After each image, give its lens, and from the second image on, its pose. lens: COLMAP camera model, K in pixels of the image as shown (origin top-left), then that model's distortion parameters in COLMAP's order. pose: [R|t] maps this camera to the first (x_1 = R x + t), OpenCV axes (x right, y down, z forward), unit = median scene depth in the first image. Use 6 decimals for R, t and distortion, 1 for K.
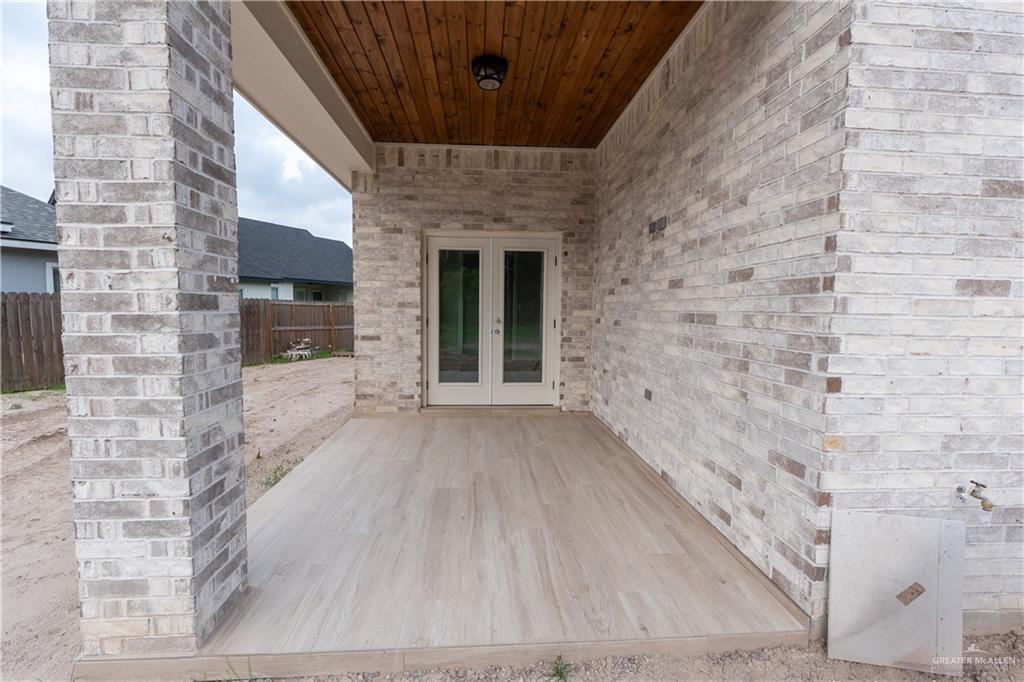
lens RADIAL K [[440.2, 0, 509.5], [0, 440.2, 339.8], [0, 0, 1]] dist [-0.019733, 0.010542]
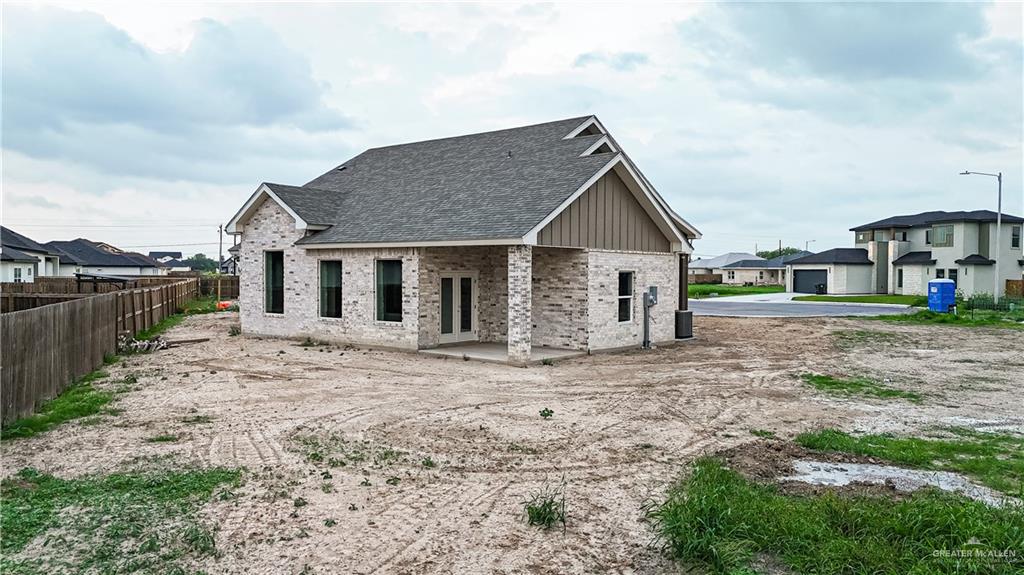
lens RADIAL K [[753.1, 0, 512.0], [0, 753.1, 287.5], [0, 0, 1]] dist [0.081089, -0.074896]
pose [[0.689480, -0.024354, 0.723895, -5.235816], [0.052323, 0.998498, -0.016243, -0.123076], [-0.722413, 0.049076, 0.689719, -3.835766]]
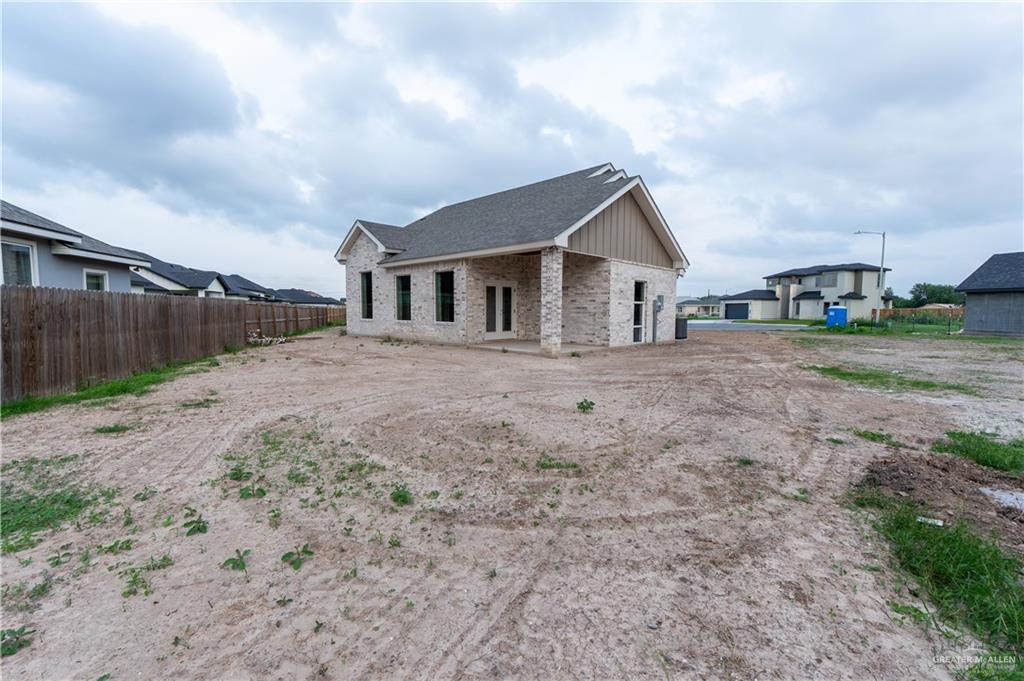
lens RADIAL K [[440.2, 0, 509.5], [0, 440.2, 339.3], [0, 0, 1]] dist [-0.019733, 0.010542]
pose [[0.744941, -0.052976, 0.665023, -3.654492], [0.048342, 0.998508, 0.025390, 0.147487], [-0.665376, 0.013235, 0.746391, -2.309138]]
